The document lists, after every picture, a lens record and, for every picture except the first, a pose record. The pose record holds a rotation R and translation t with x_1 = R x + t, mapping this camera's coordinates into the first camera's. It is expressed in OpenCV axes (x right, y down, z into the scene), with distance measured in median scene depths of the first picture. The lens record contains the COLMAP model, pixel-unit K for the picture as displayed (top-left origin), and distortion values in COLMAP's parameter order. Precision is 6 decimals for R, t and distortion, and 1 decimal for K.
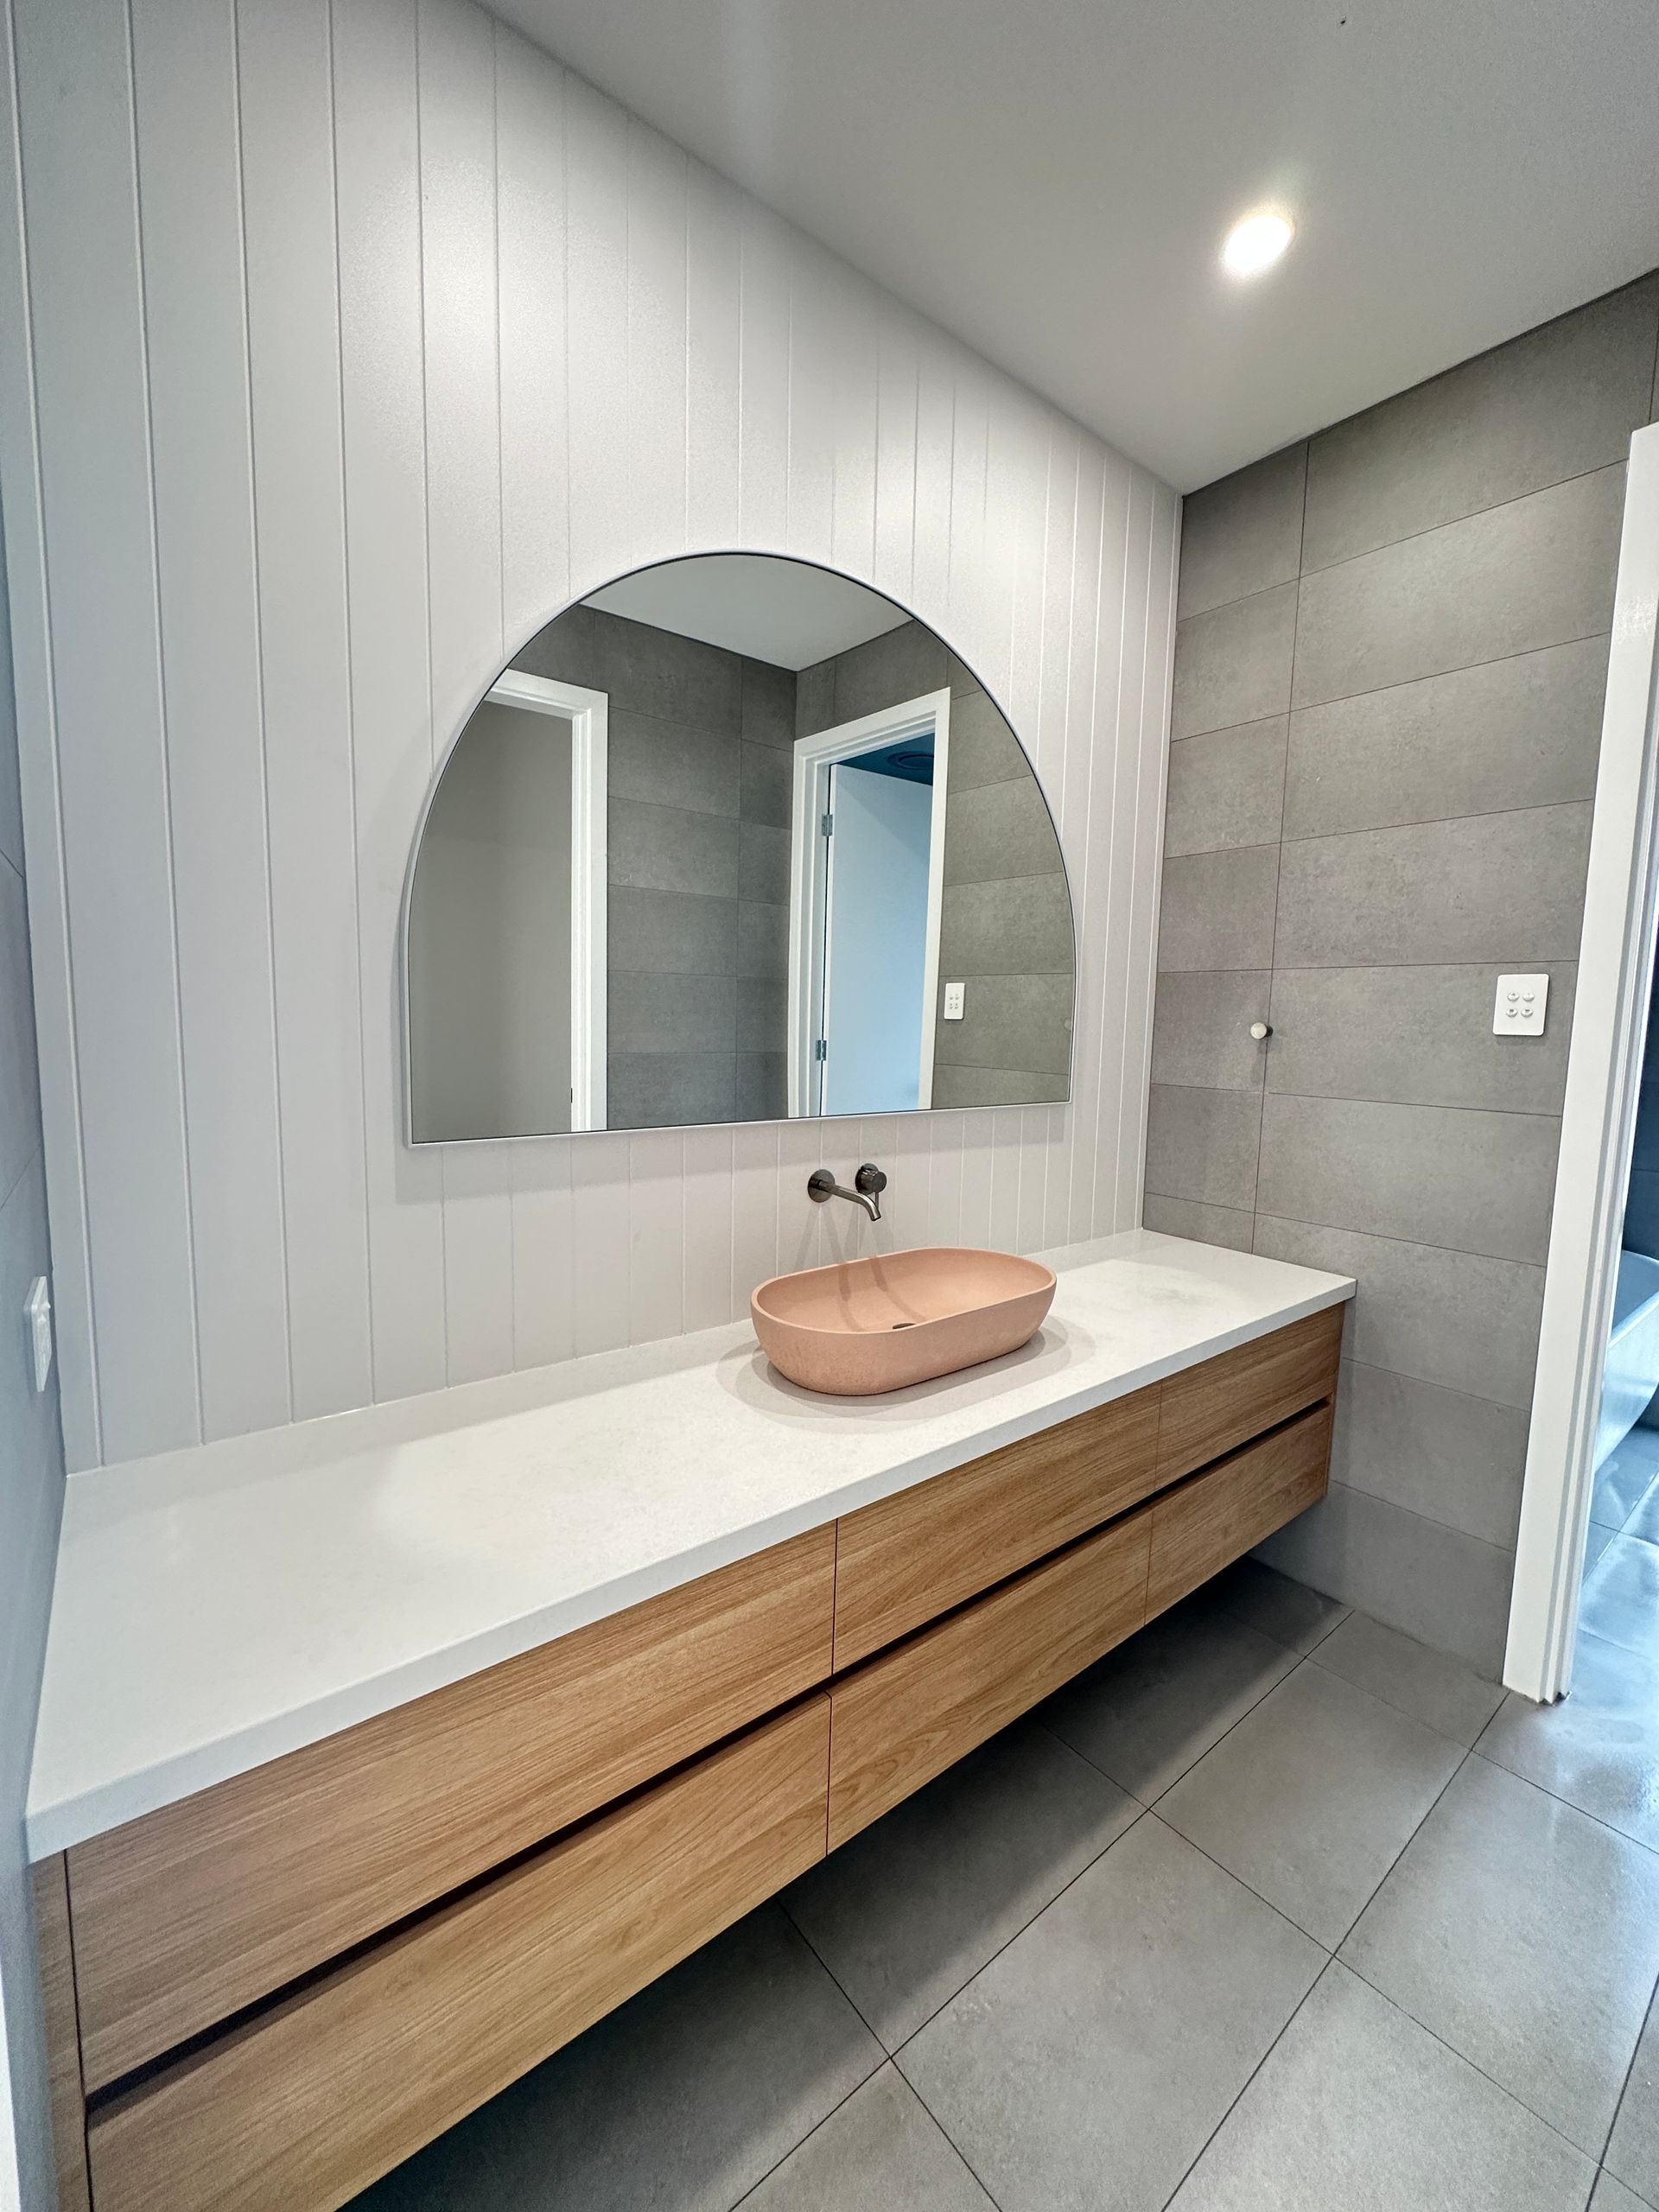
lens RADIAL K [[887.2, 0, 828.0], [0, 887.2, 1107.5], [0, 0, 1]] dist [-0.004518, 0.001302]
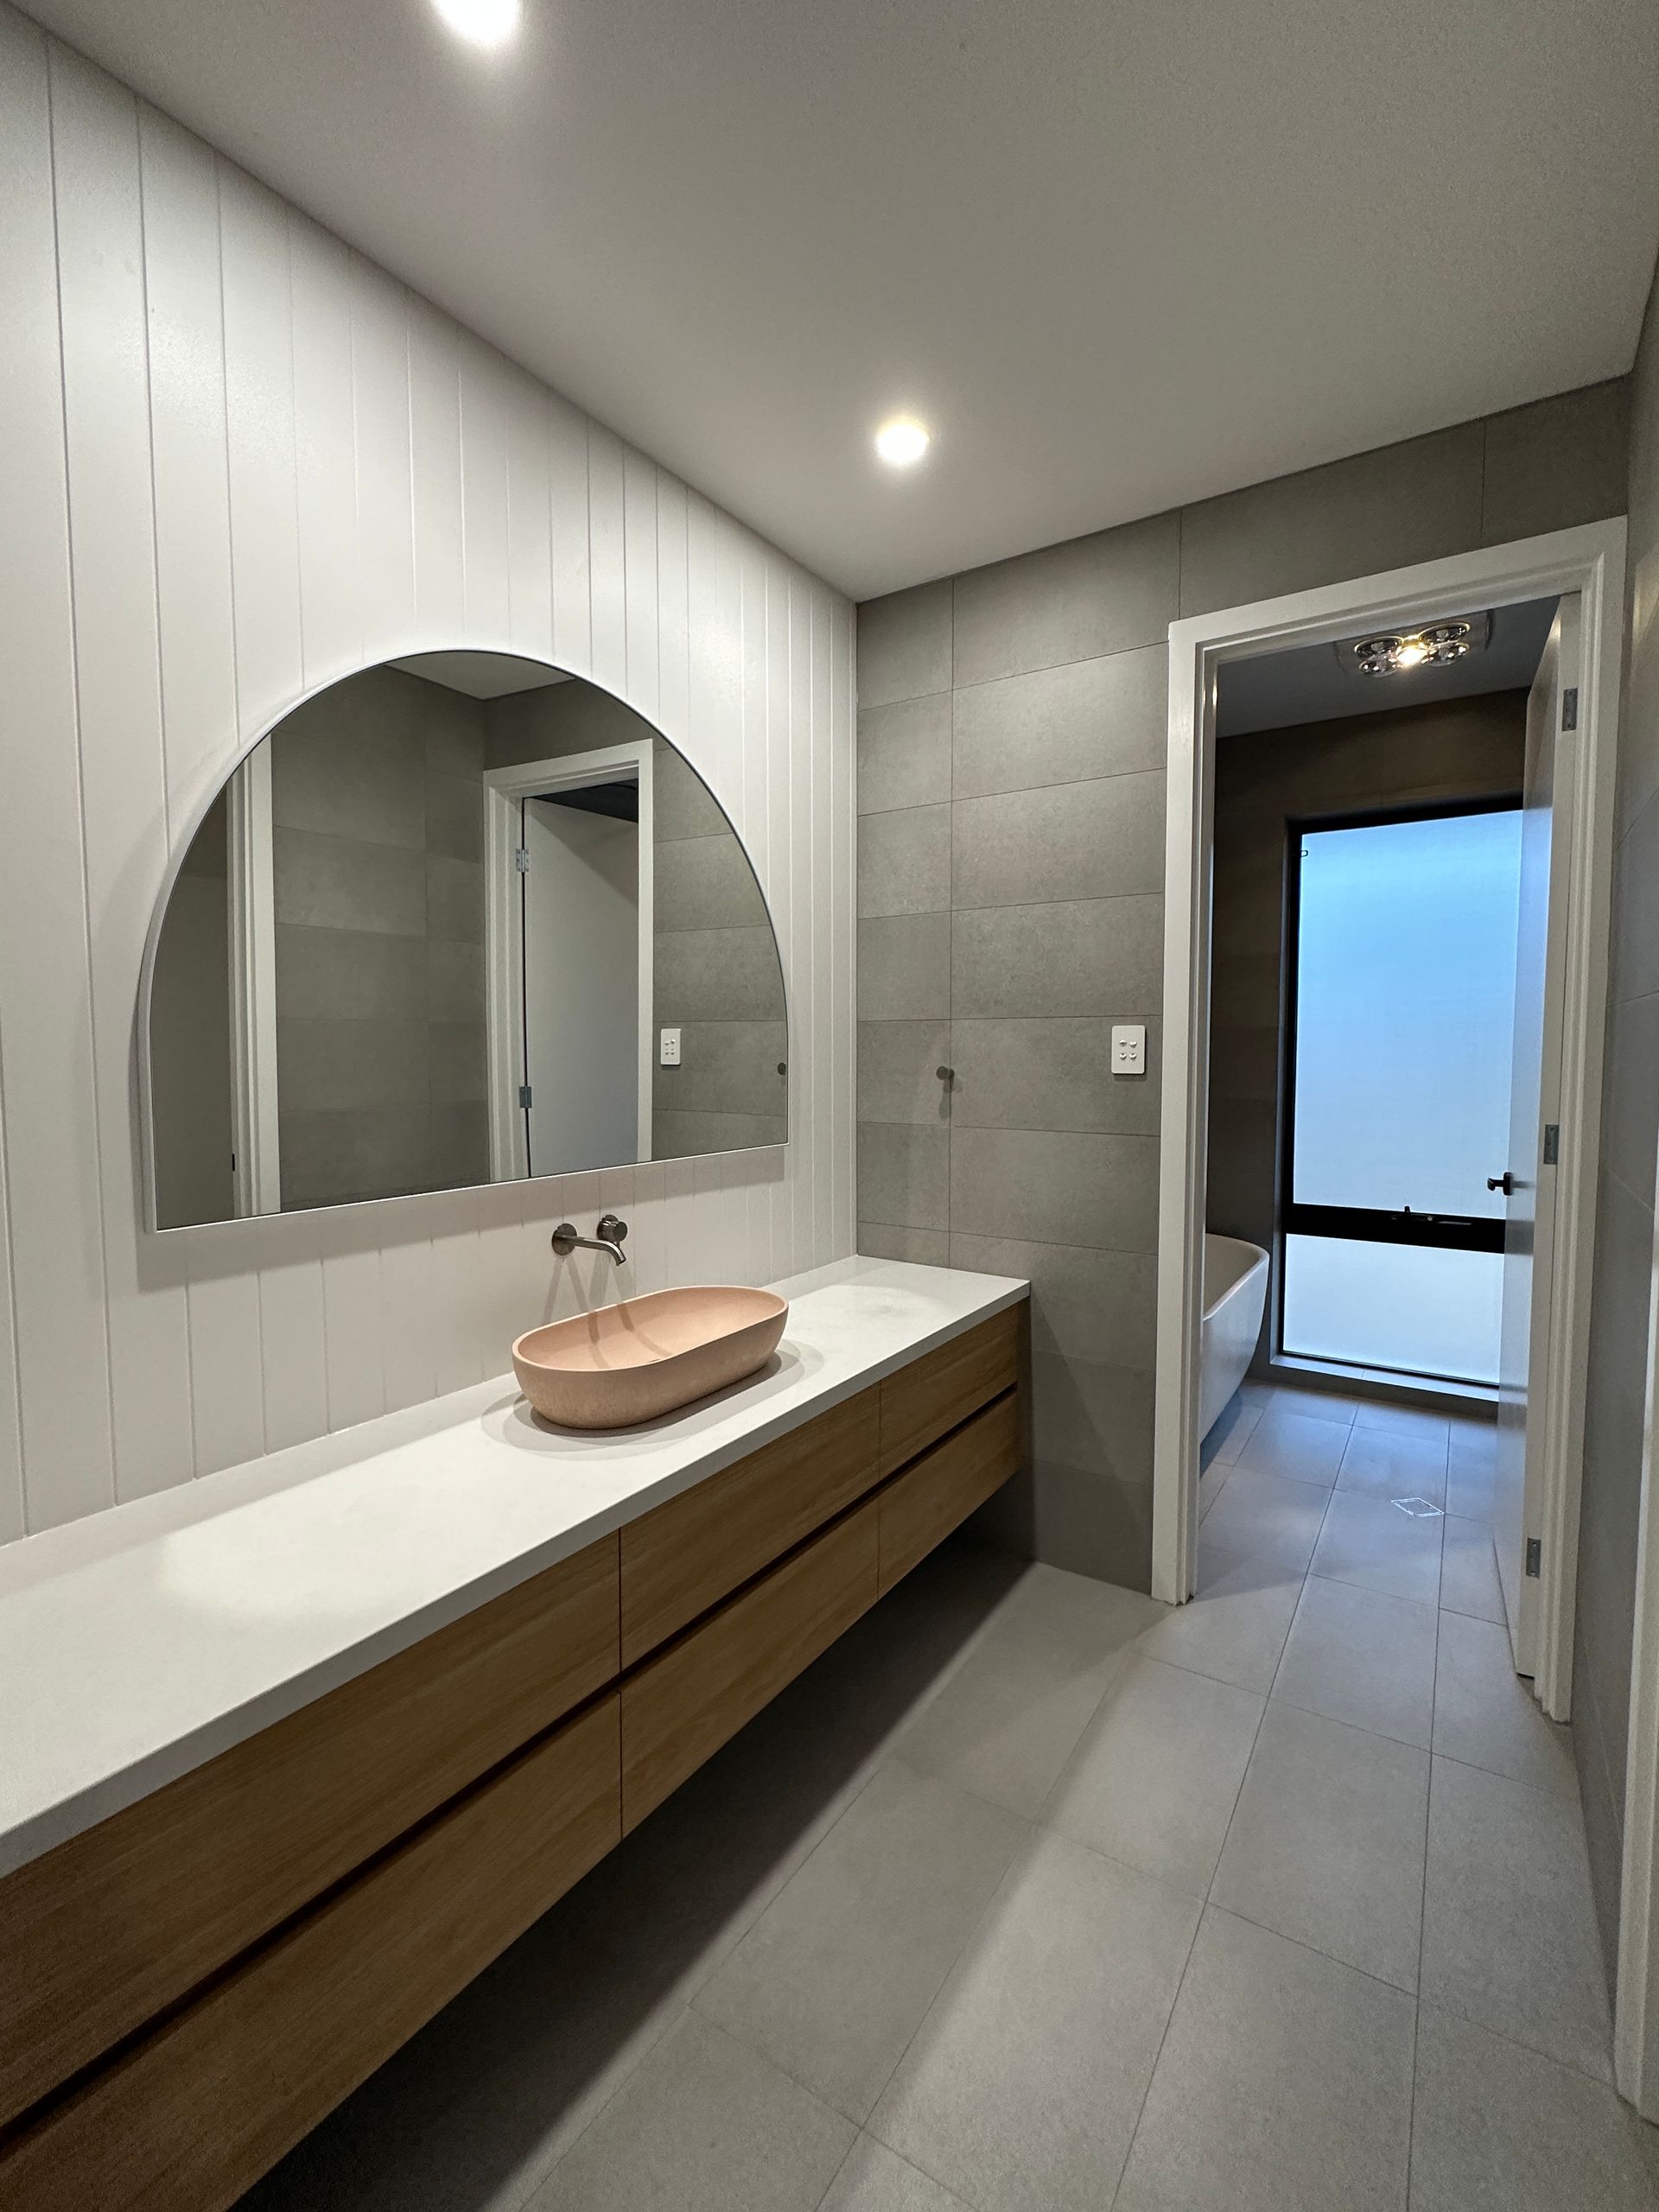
lens RADIAL K [[978.7, 0, 828.5], [0, 978.7, 1103.0], [0, 0, 1]] dist [0.000448, -0.000405]
pose [[0.948564, -0.040773, 0.313950, -0.066868], [0.053205, 0.998098, -0.031129, -0.018715], [-0.312084, 0.046232, 0.948929, -0.189755]]
